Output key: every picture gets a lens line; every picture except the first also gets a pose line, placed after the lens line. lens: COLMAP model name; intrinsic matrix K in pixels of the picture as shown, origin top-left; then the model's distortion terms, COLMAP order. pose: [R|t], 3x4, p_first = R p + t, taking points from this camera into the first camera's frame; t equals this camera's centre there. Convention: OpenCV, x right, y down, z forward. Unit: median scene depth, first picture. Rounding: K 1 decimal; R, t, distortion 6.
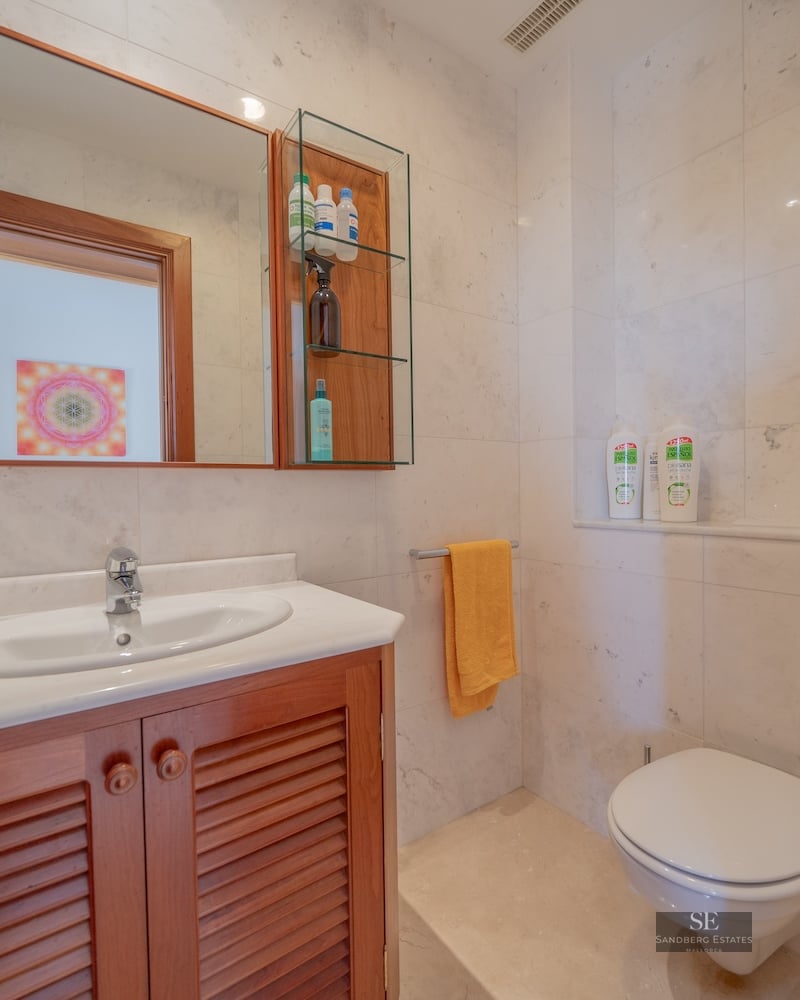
lens RADIAL K [[510.4, 0, 400.5], [0, 510.4, 498.0], [0, 0, 1]] dist [-0.000026, -0.000218]
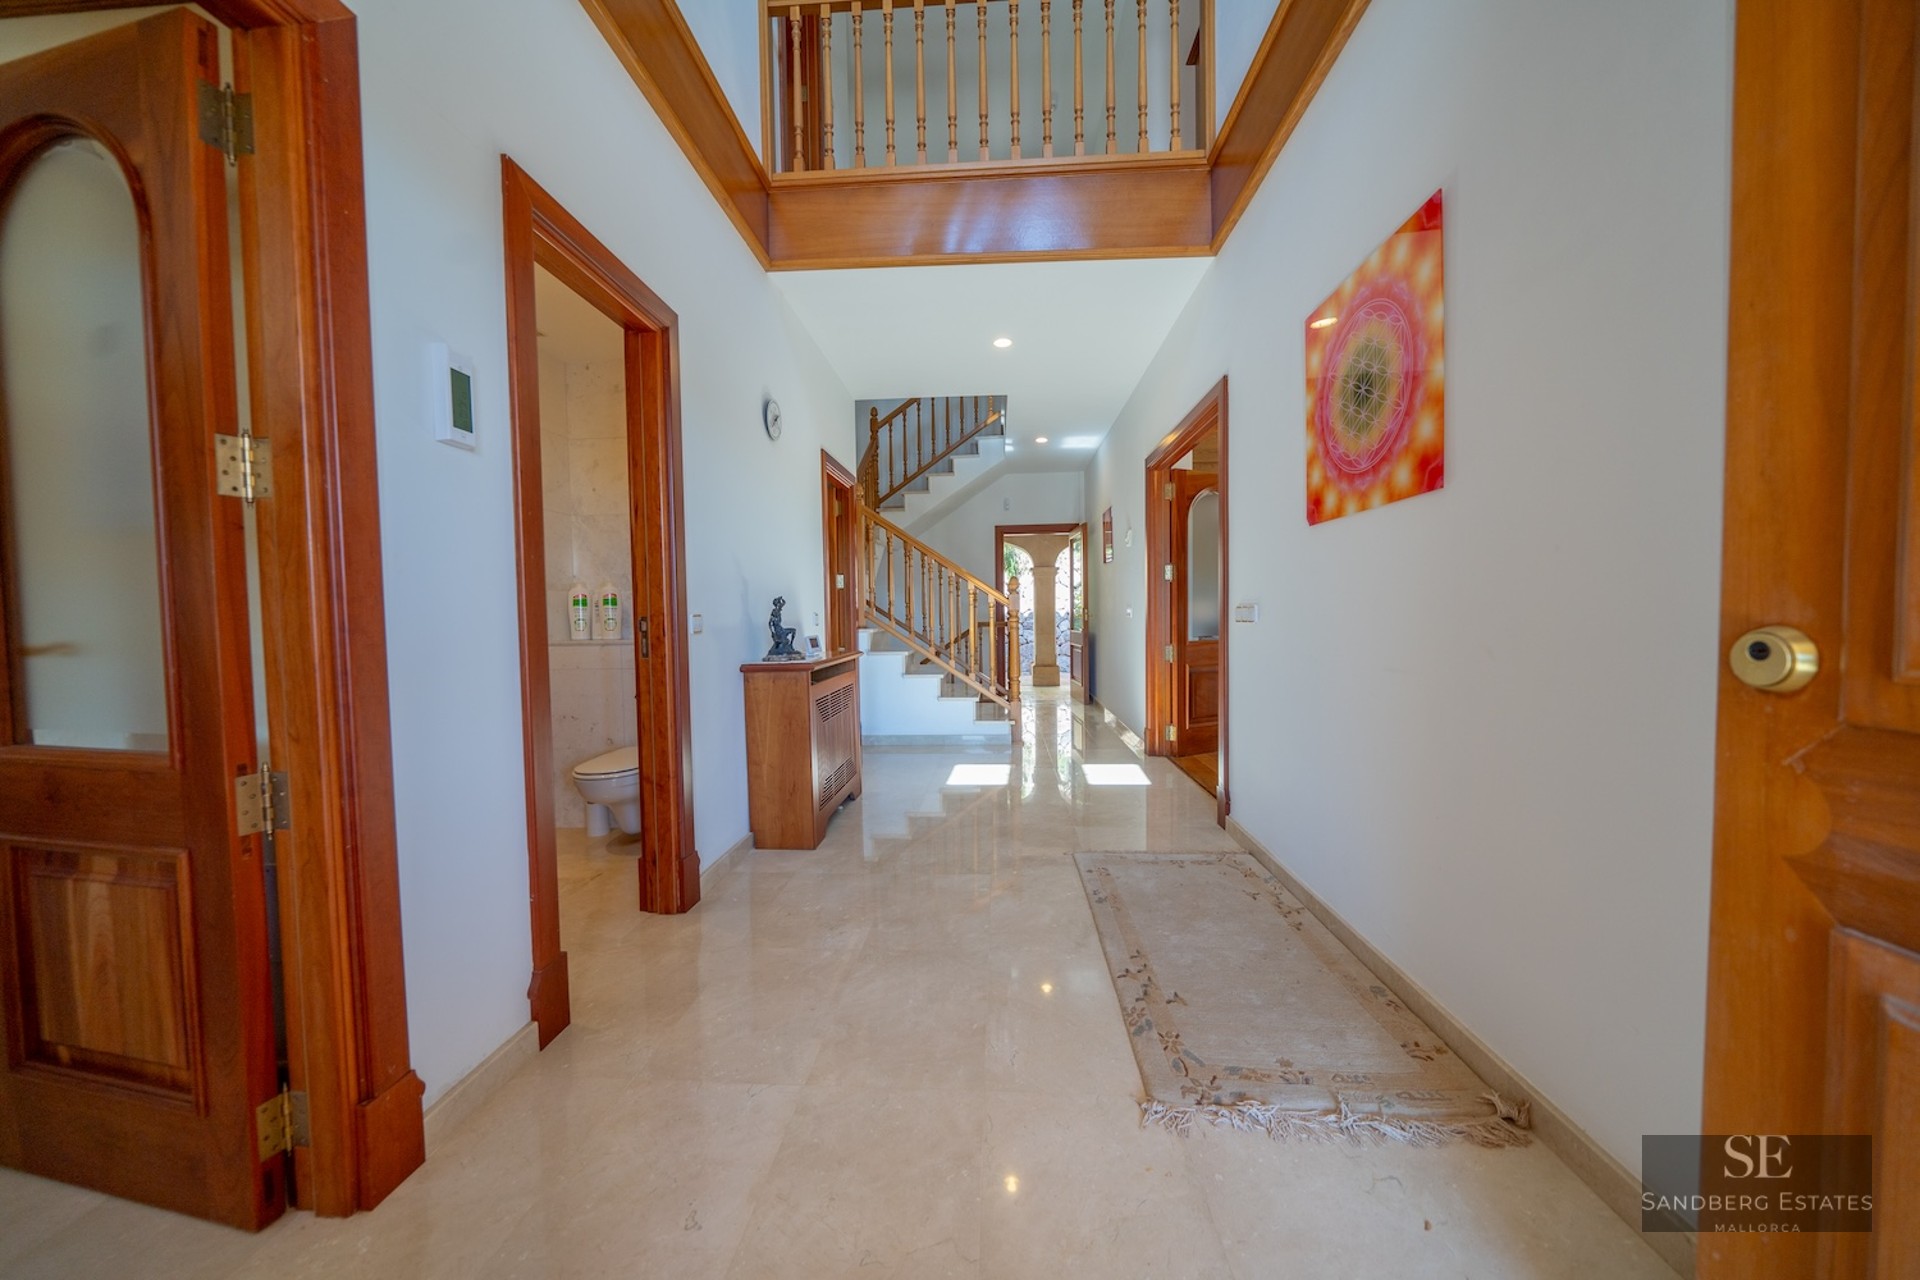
lens RADIAL K [[655.0, 0, 962.8], [0, 655.0, 638.0], [0, 0, 1]] dist [-0.000035, -0.000163]
pose [[0.597195, -0.025042, 0.801705, -0.547024], [0.020295, 0.999664, 0.016108, 0.028175], [-0.801840, 0.006651, 0.597502, -1.317003]]
